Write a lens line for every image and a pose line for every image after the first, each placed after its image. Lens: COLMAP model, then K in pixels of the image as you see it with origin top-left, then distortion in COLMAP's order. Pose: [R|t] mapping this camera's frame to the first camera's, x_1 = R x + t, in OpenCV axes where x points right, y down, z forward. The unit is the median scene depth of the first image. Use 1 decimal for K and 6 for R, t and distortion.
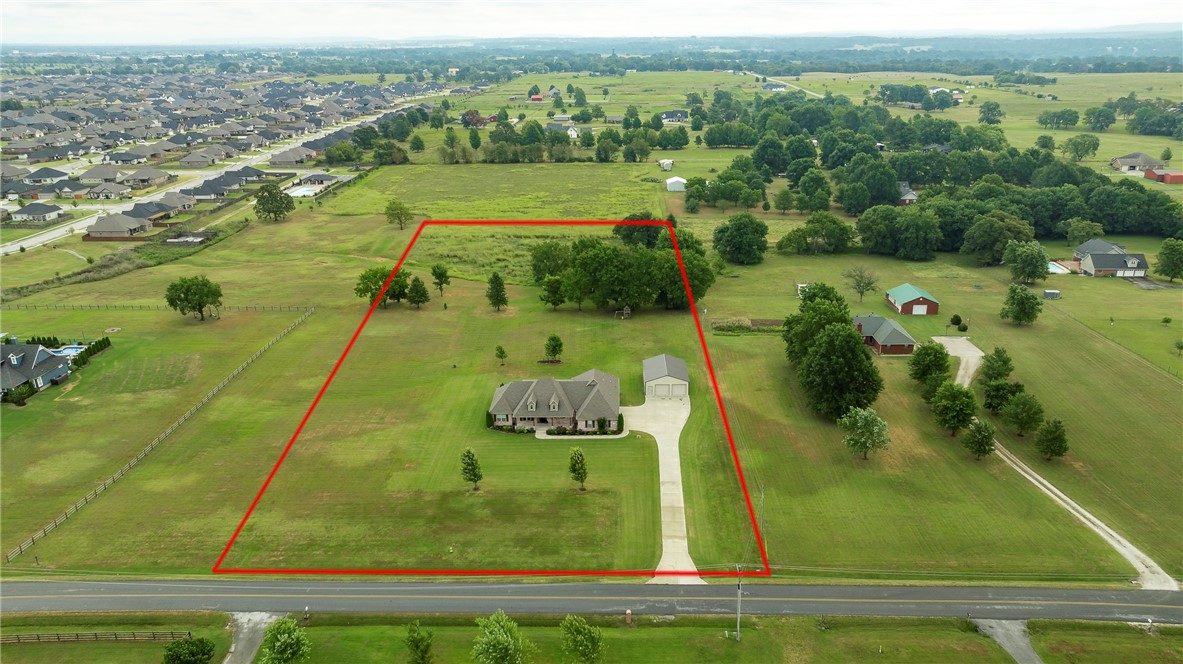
lens RADIAL K [[829.4, 0, 594.7], [0, 829.4, 335.1], [0, 0, 1]] dist [-0.025011, 0.044222]
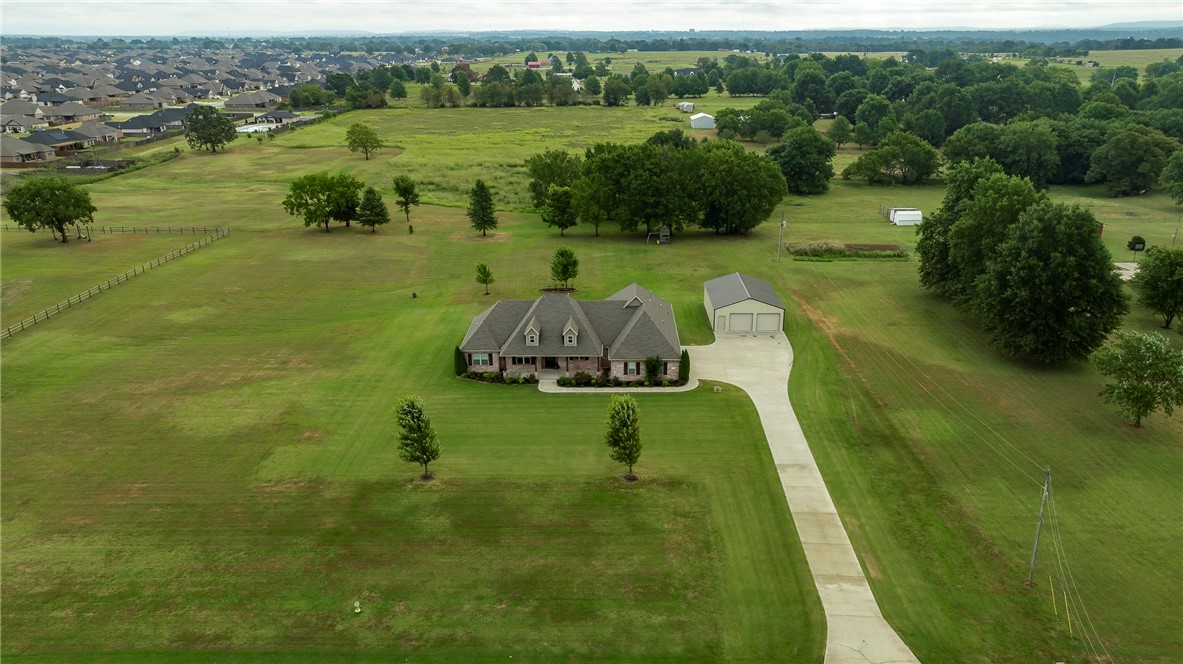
lens RADIAL K [[829.4, 0, 594.7], [0, 829.4, 335.1], [0, 0, 1]] dist [-0.025011, 0.044222]
pose [[0.999972, 0.004783, 0.005697, -0.033836], [-0.004798, 0.999985, 0.002506, 0.078810], [-0.005685, -0.002533, 0.999981, 0.398133]]
